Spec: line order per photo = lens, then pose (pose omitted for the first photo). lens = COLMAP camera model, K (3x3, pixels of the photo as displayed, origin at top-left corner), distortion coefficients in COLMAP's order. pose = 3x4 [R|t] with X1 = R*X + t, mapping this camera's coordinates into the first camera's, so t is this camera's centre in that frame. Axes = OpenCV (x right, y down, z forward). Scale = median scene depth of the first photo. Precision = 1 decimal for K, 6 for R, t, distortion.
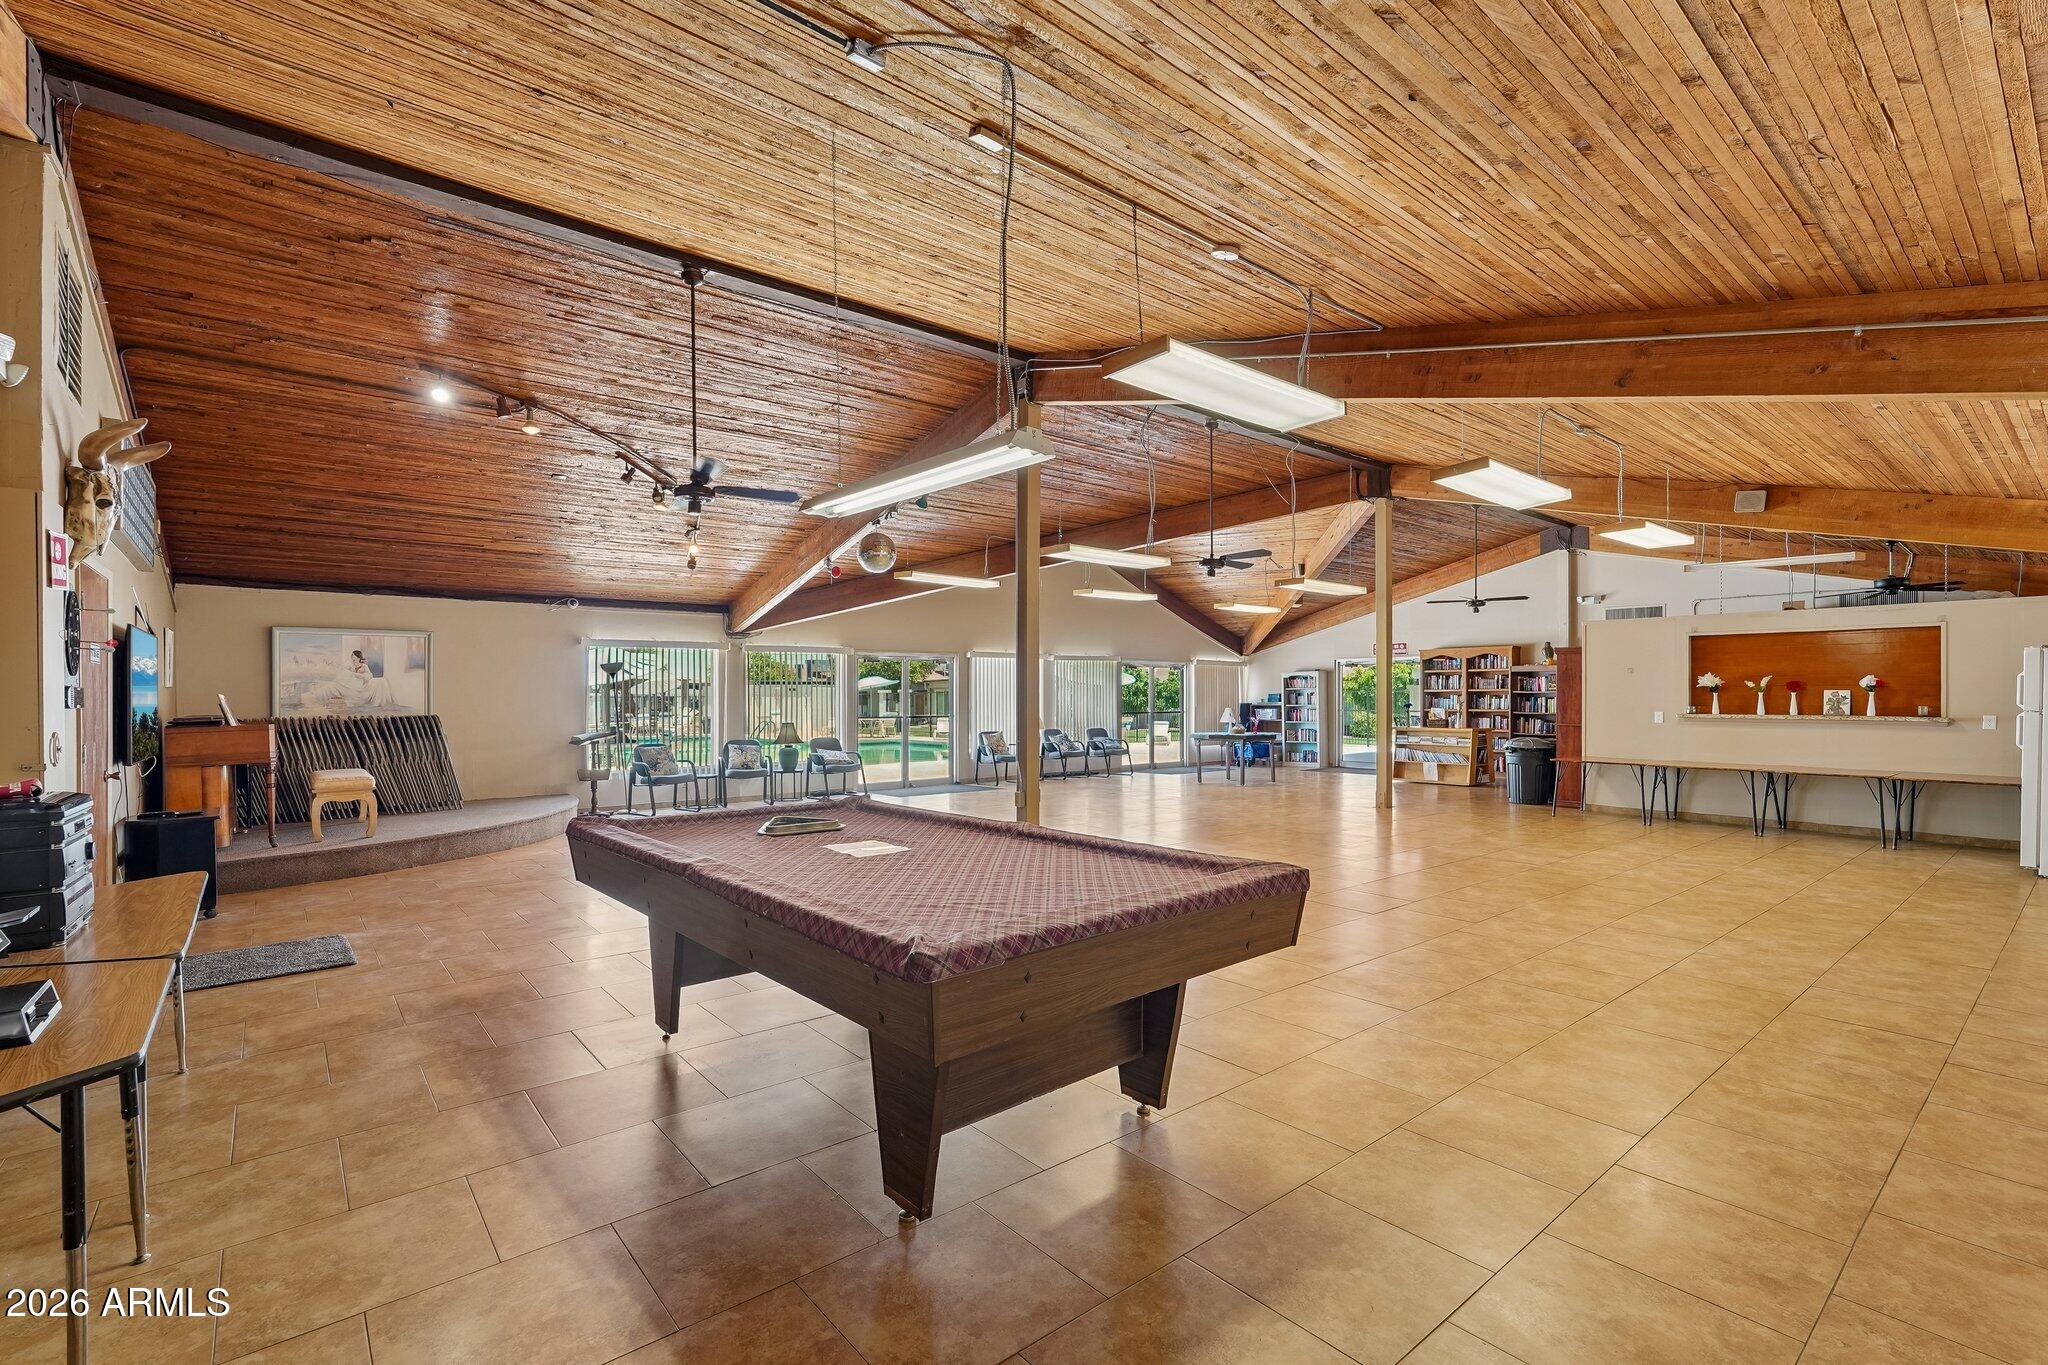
lens RADIAL K [[913.7, 0, 1024.0], [0, 913.7, 682.5], [0, 0, 1]] dist [-0.000382, -0.000039]
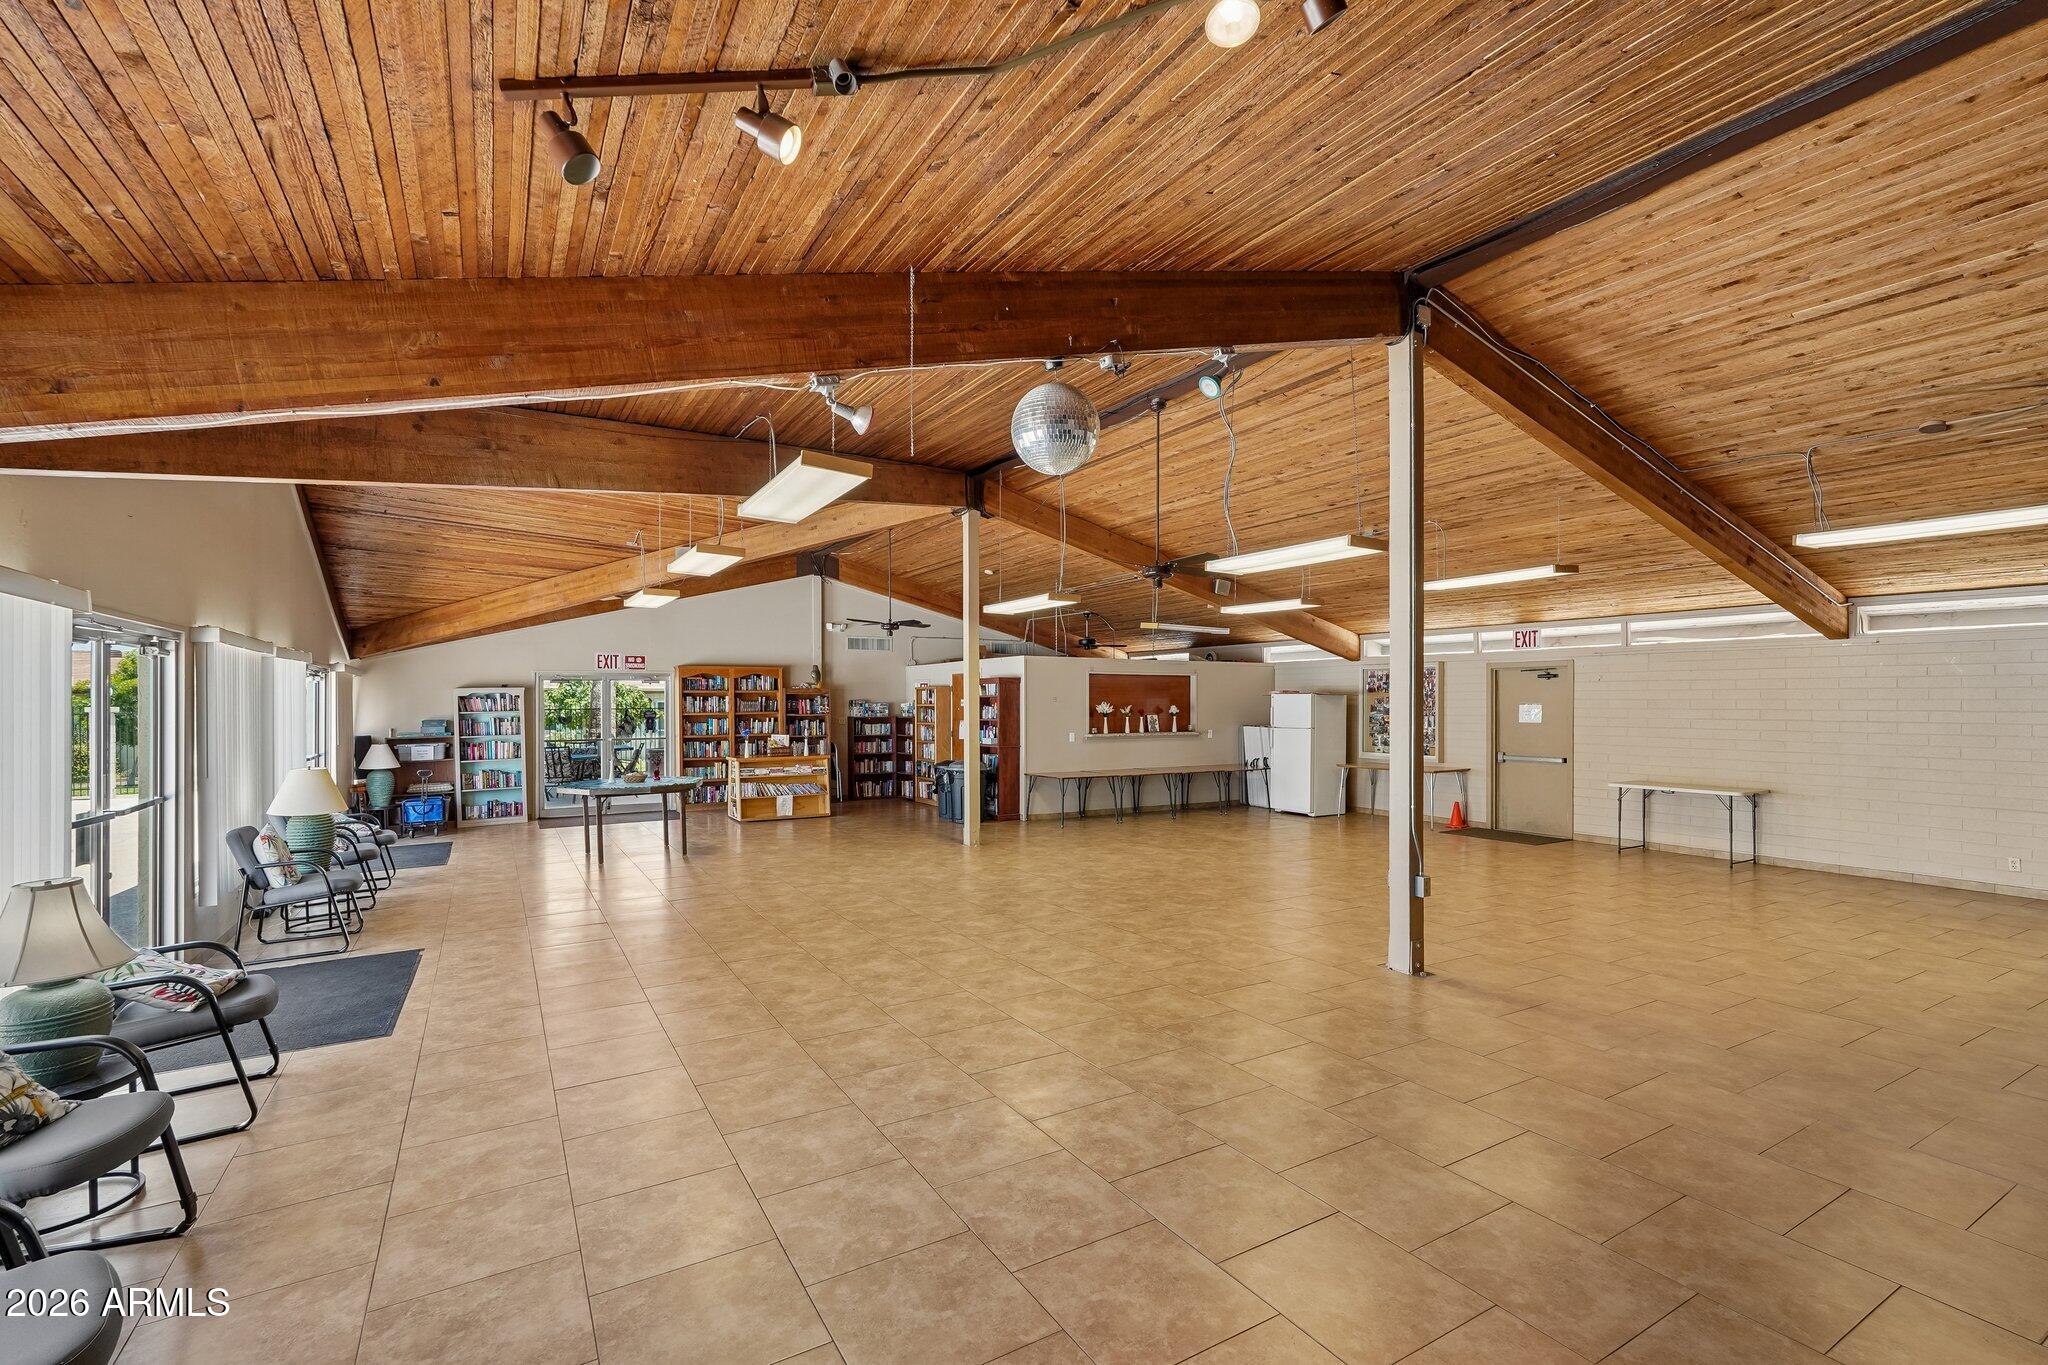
lens RADIAL K [[903.0, 0, 1024.0], [0, 903.0, 682.5], [0, 0, 1]] dist [0.001861, 0.000174]
pose [[0.165333, 0.020887, 0.986017, -0.538617], [-0.011804, 0.999746, -0.019198, -0.012508], [-0.986167, -0.008465, 0.165537, 0.875232]]
